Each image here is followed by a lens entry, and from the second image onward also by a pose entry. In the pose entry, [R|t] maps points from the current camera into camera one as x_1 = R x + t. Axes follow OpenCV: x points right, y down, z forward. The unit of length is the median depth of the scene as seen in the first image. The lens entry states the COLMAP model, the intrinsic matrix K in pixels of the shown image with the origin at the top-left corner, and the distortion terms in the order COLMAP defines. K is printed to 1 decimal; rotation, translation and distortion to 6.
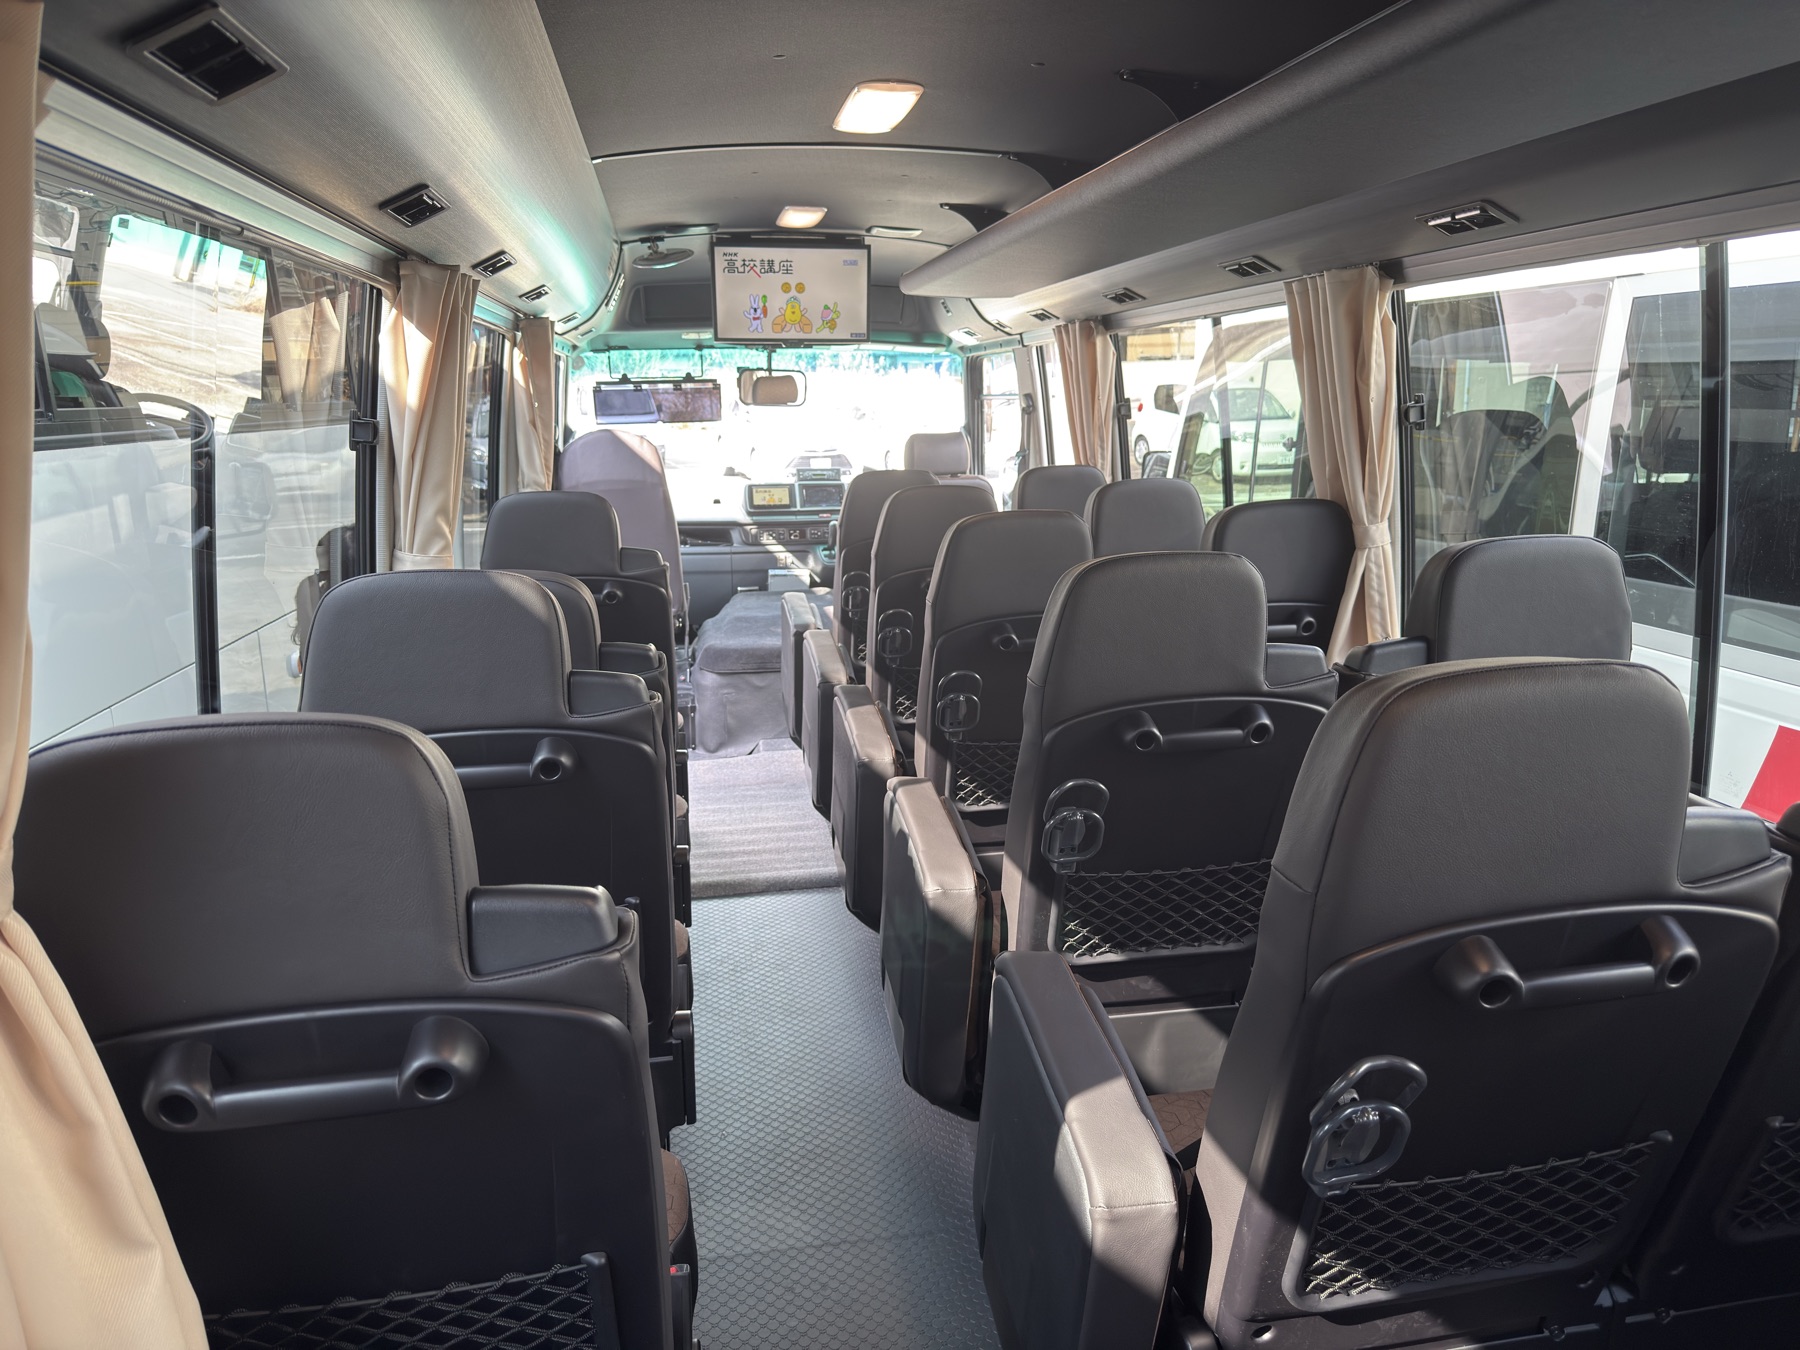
lens RADIAL K [[1266.4, 0, 910.4], [0, 1266.4, 674.3], [0, 0, 1]] dist [0.122295, -0.184937]
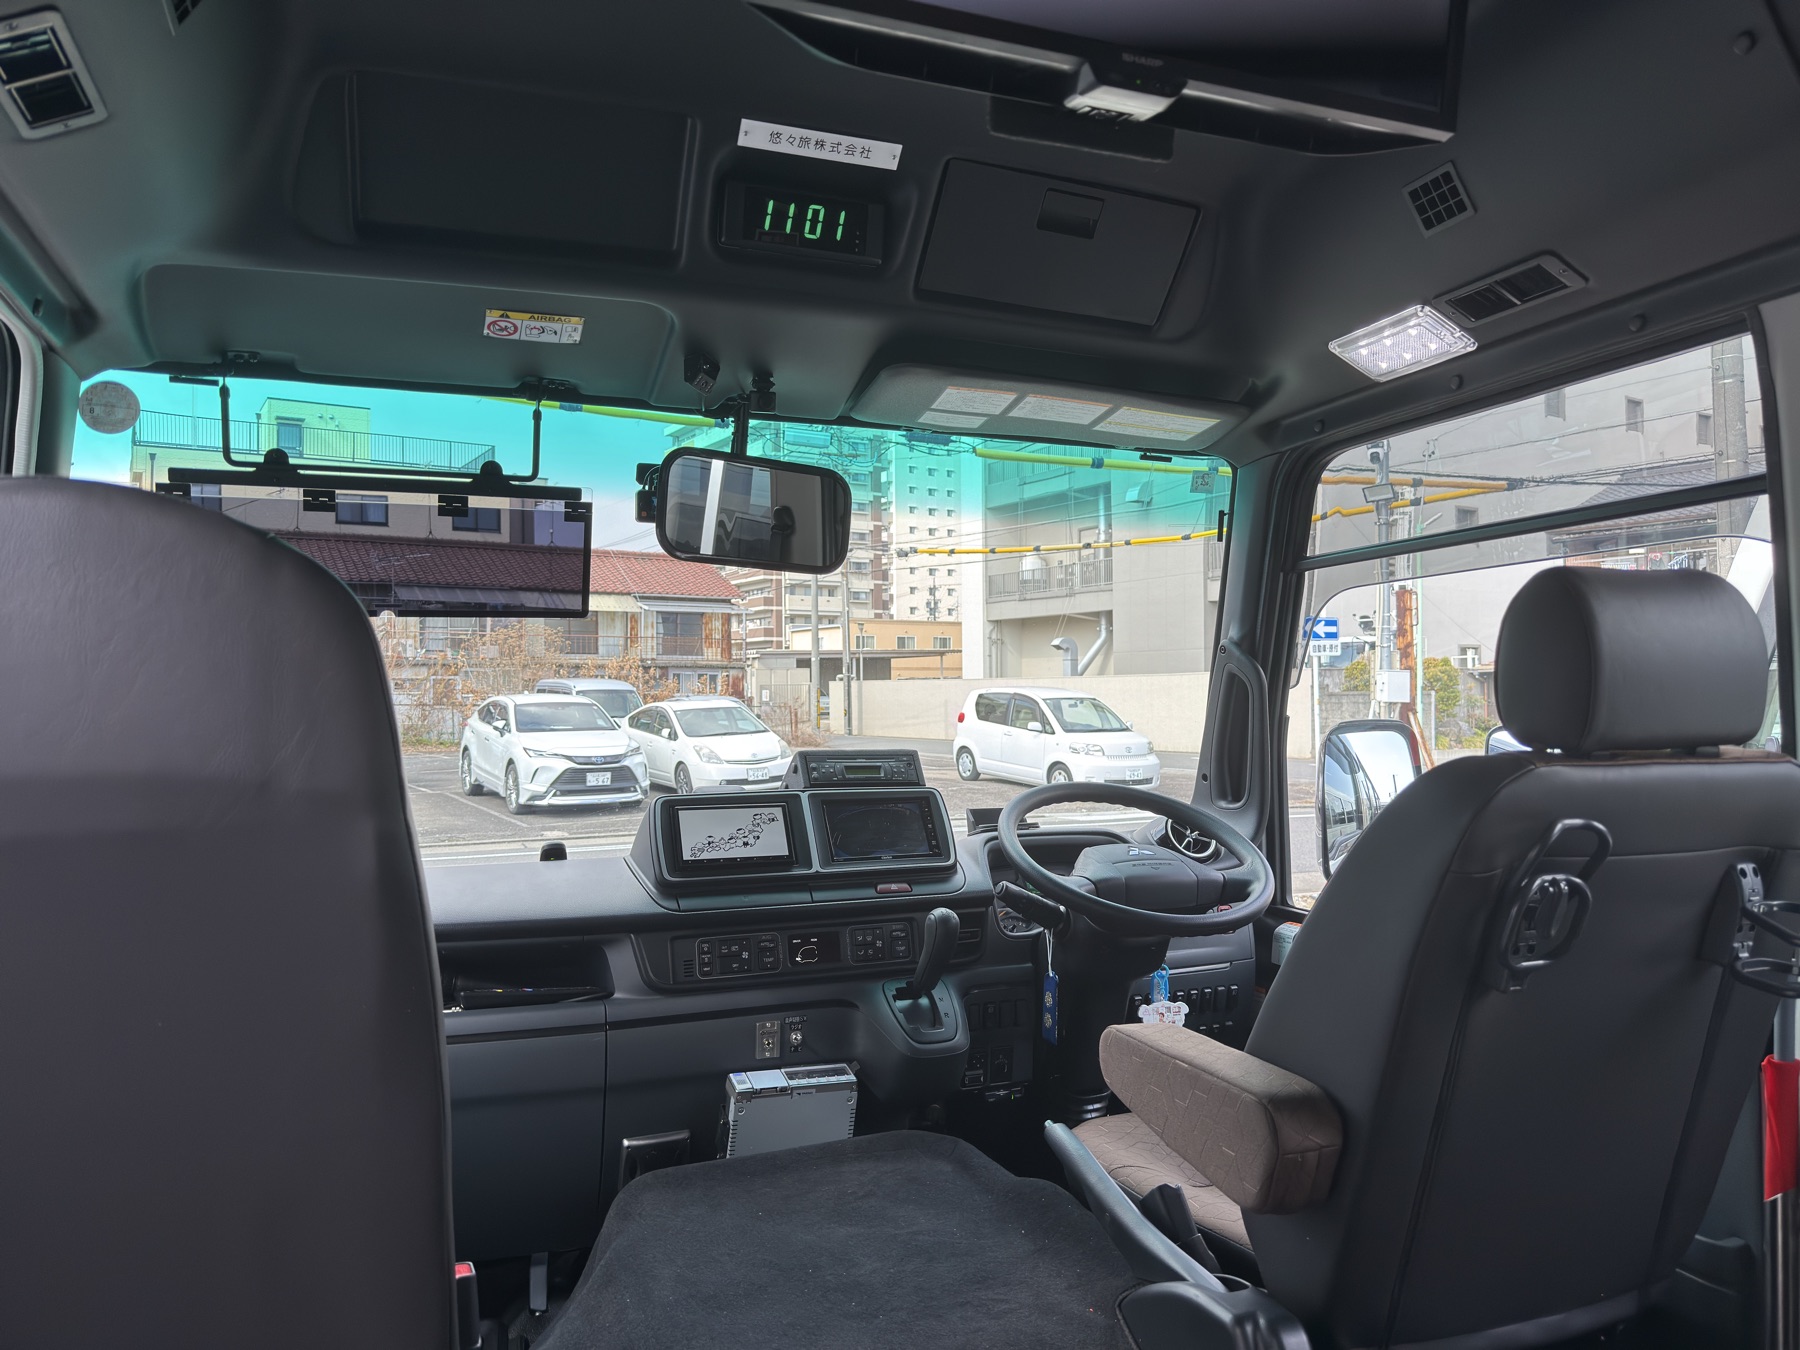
lens RADIAL K [[1265.1, 0, 907.0], [0, 1265.1, 676.6], [0, 0, 1]] dist [0.118090, -0.176775]
pose [[0.980937, 0.009664, 0.194086, -0.131868], [0.038453, 0.969360, -0.242616, -0.099641], [-0.190484, 0.245454, 0.950510, 0.679027]]
